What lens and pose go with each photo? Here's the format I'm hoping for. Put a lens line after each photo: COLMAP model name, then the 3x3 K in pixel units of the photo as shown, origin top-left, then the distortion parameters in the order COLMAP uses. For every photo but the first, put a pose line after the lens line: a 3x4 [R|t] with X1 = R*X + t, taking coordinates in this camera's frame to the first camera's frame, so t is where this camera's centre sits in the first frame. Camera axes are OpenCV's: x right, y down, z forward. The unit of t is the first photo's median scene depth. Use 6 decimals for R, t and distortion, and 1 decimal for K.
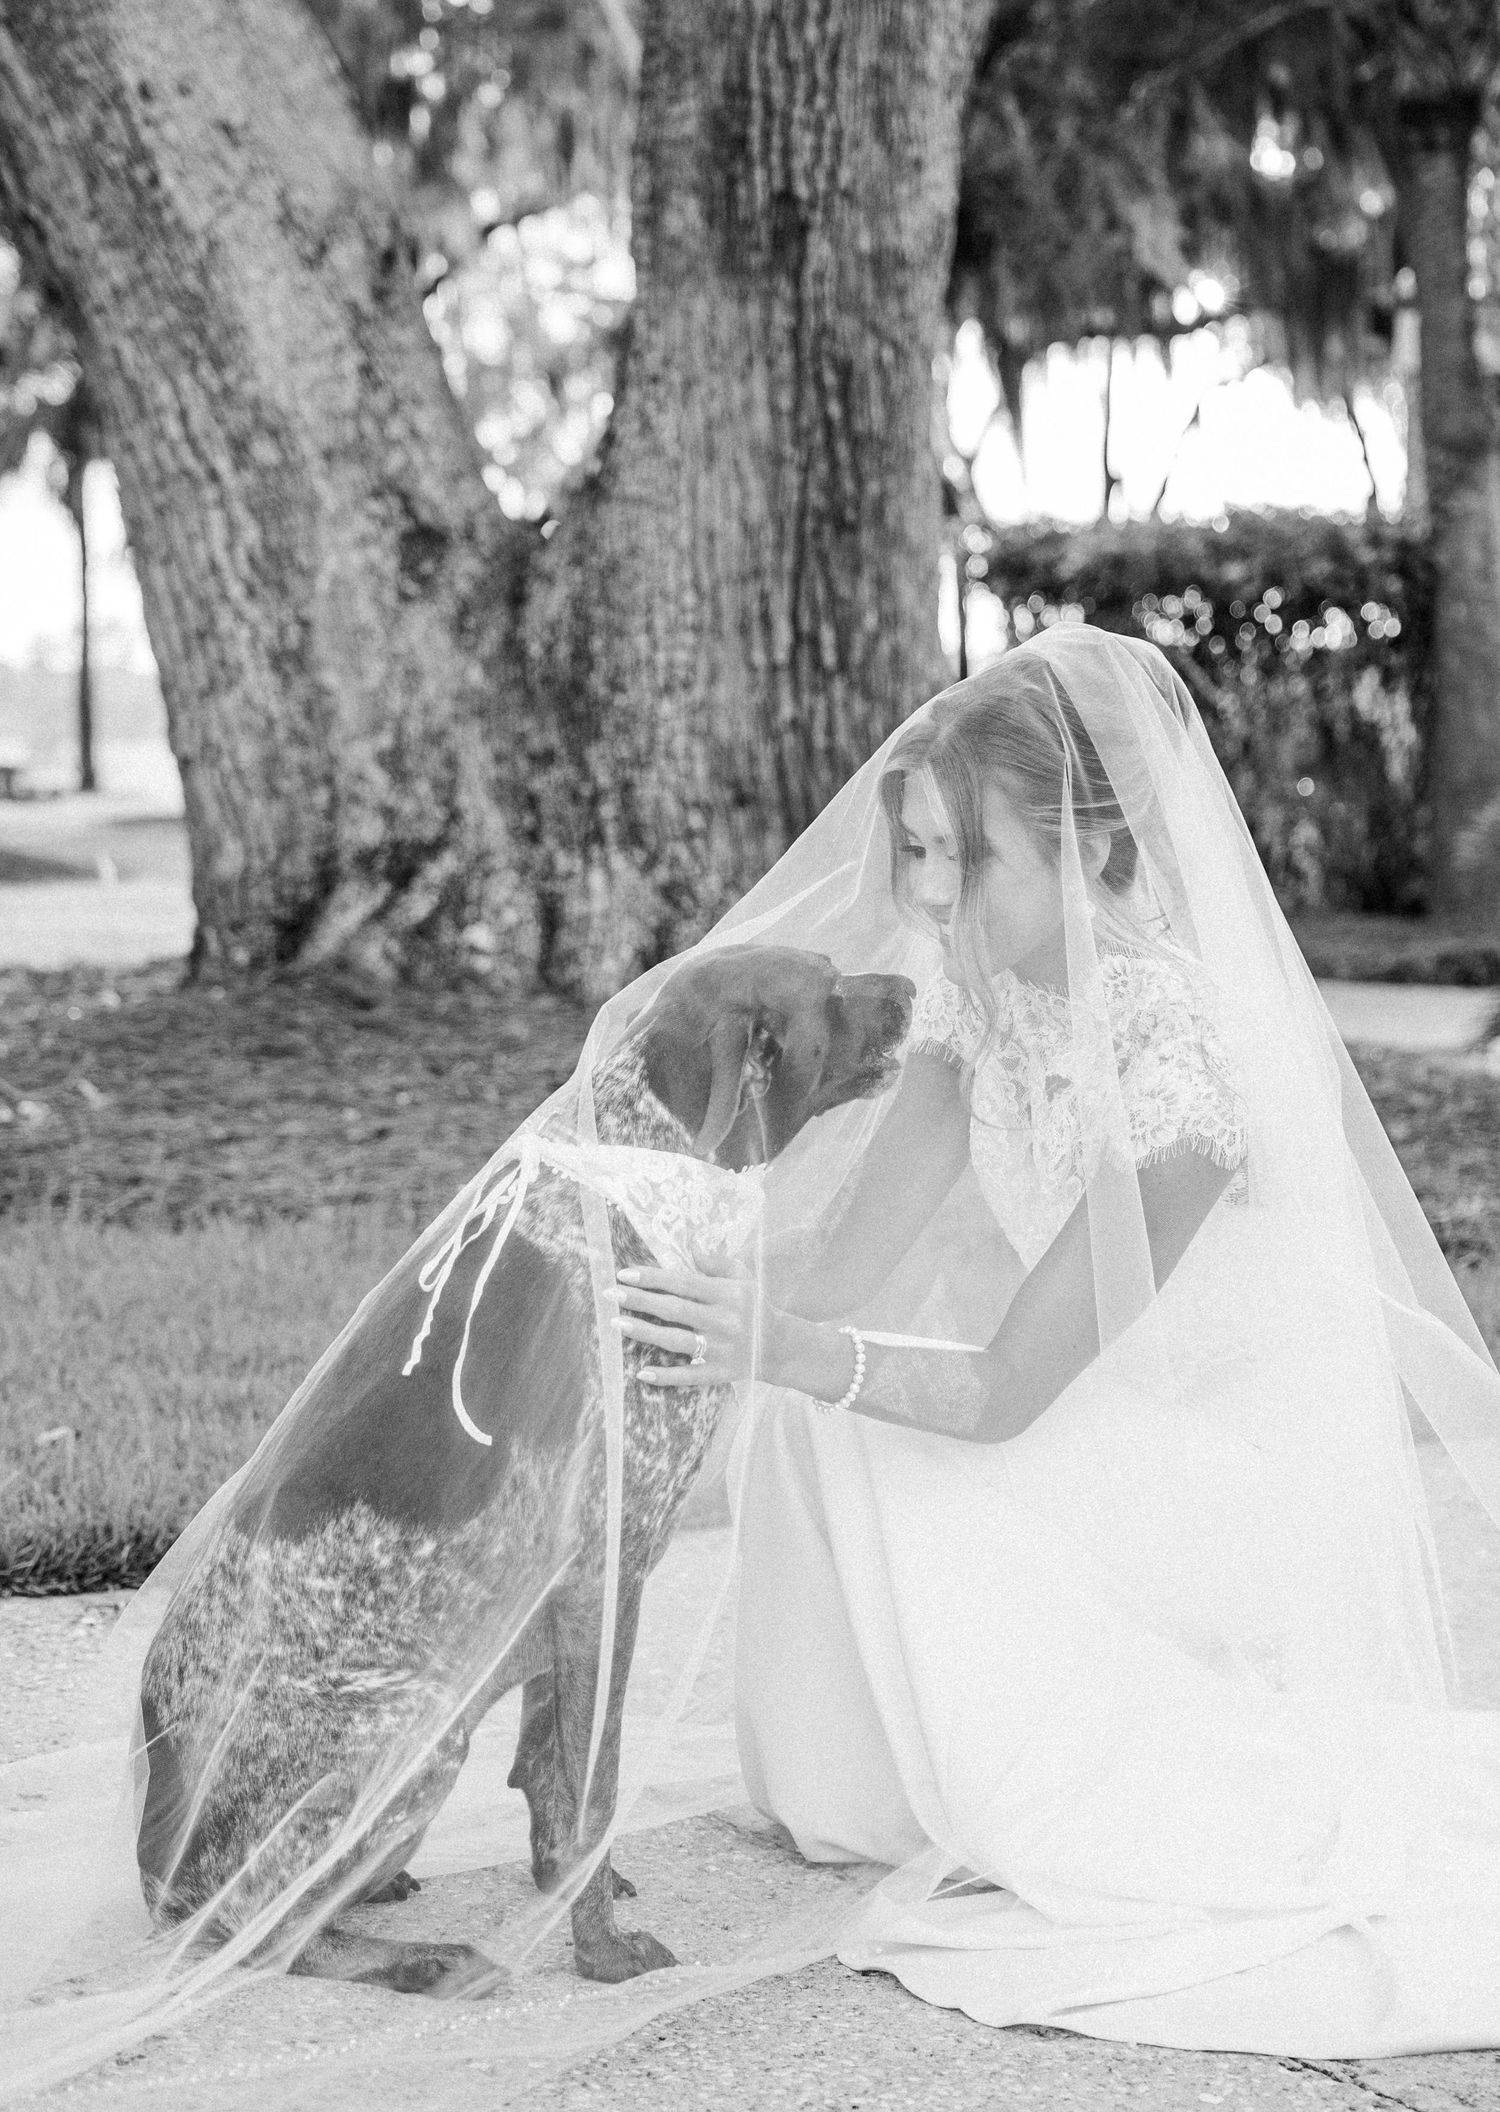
lens RADIAL K [[4113.0, 0, 759.8], [0, 4113.0, 995.6], [0, 0, 1]] dist [-0.113370, 0.000000]
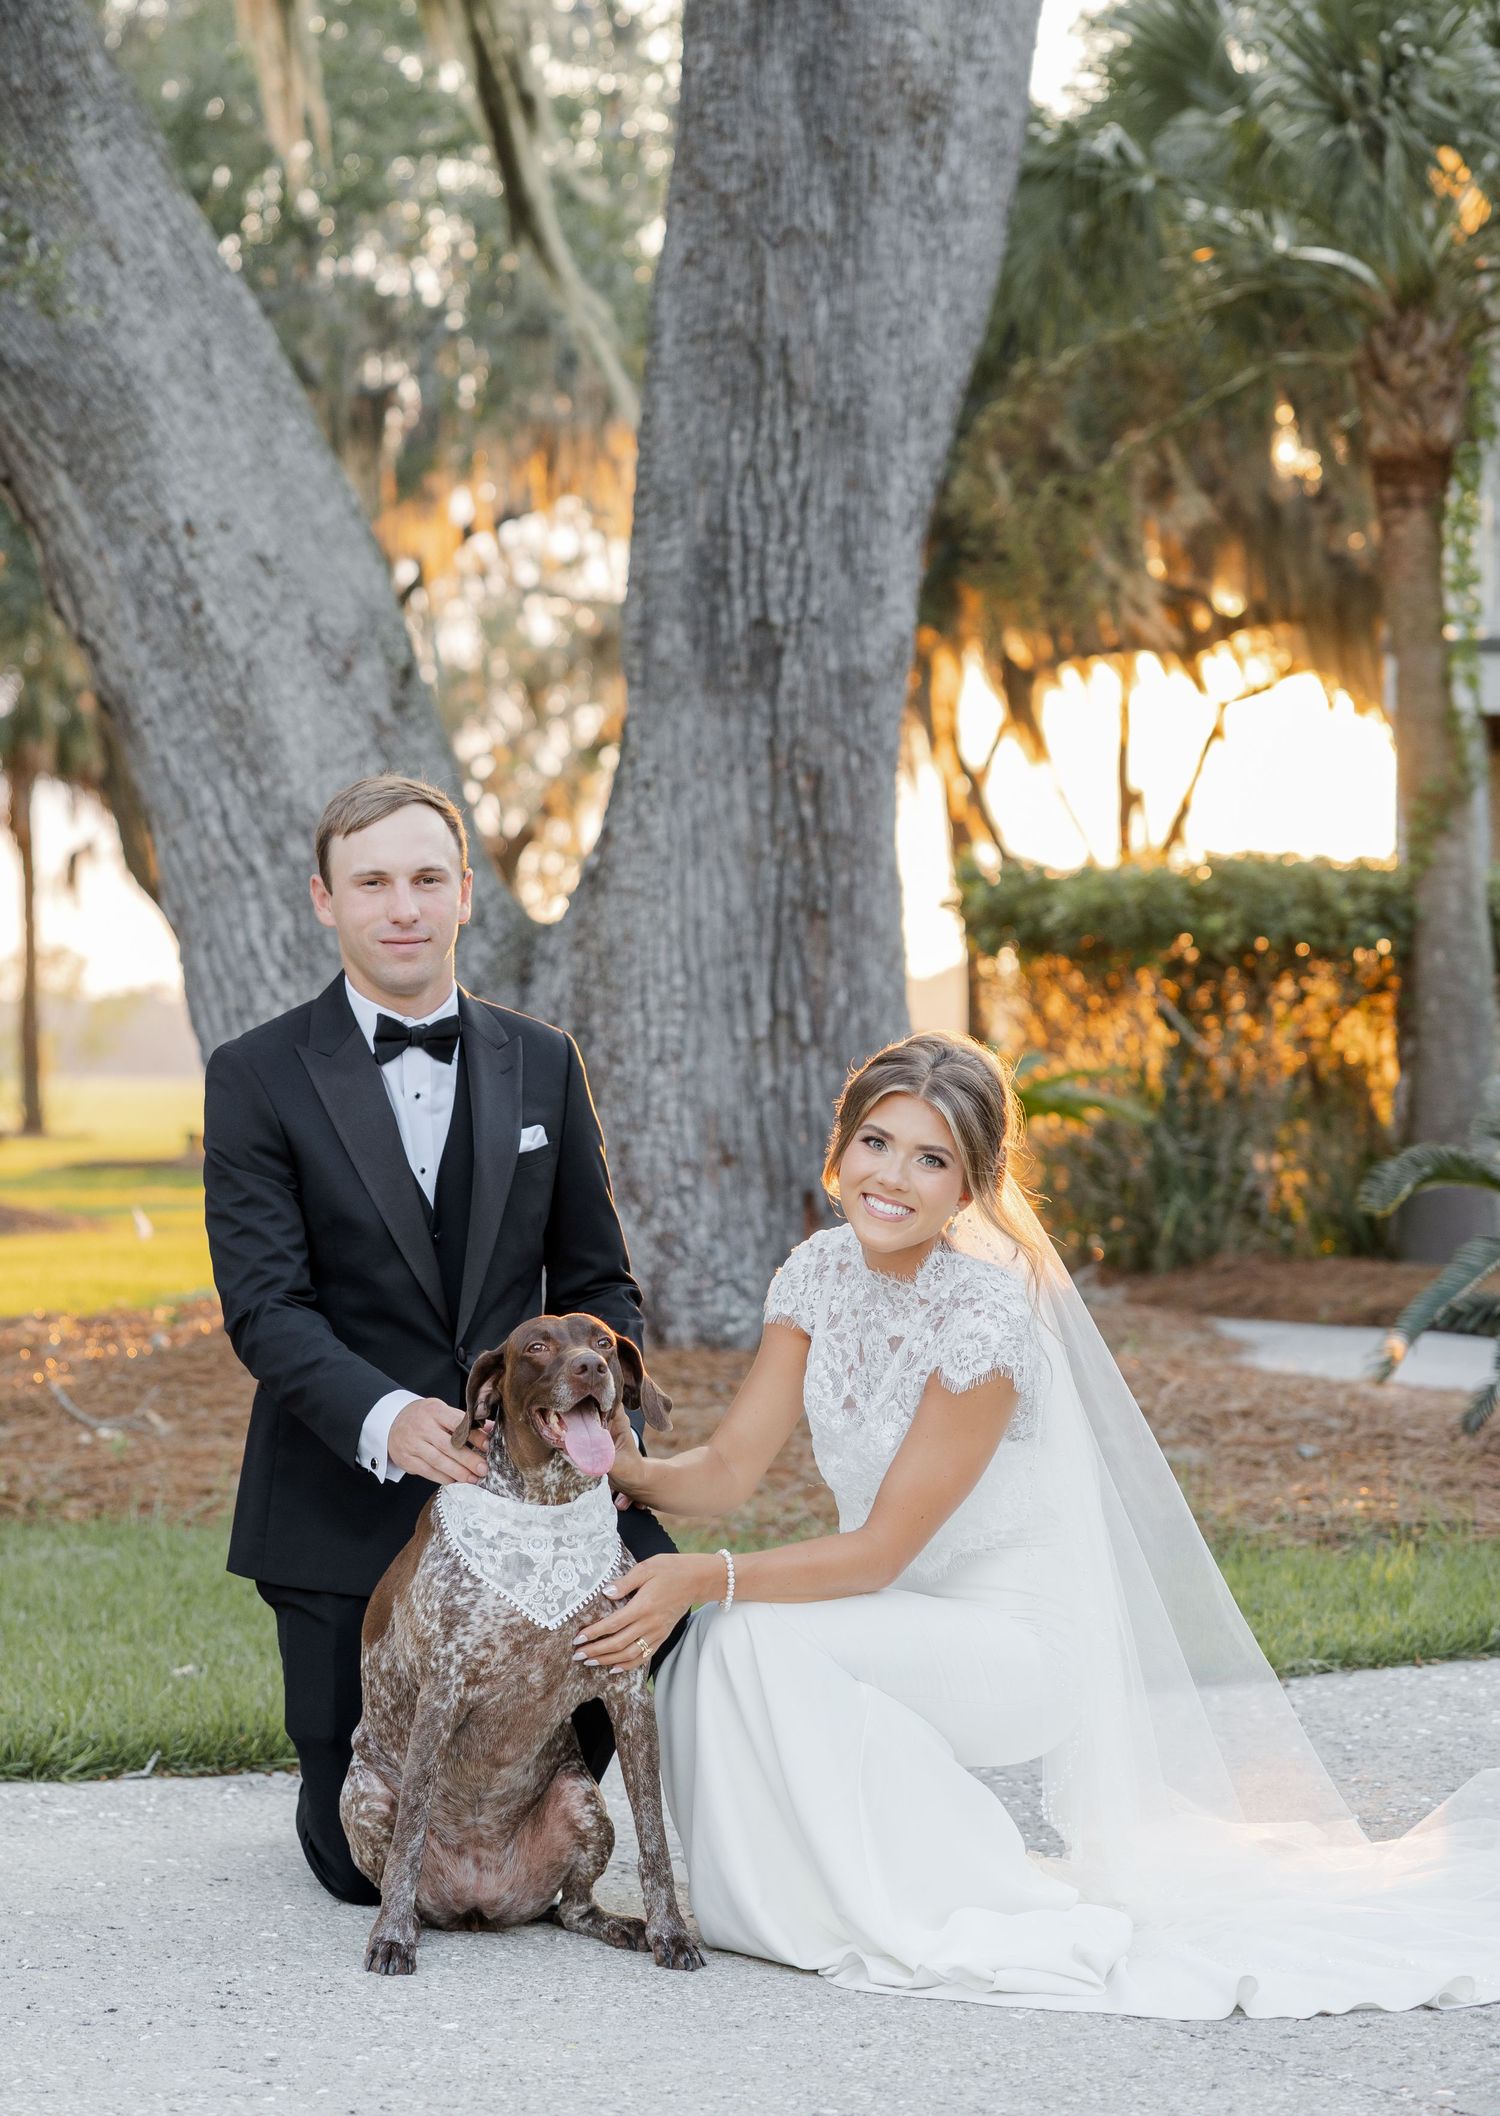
lens RADIAL K [[4566.6, 0, 738.2], [0, 4566.6, 1034.5], [0, 0, 1]] dist [-0.138697, 0.000000]
pose [[0.999962, -0.007280, -0.004877, 0.004934], [0.006920, 0.997511, -0.070178, 0.005676], [0.005376, 0.070141, 0.997523, -0.239675]]
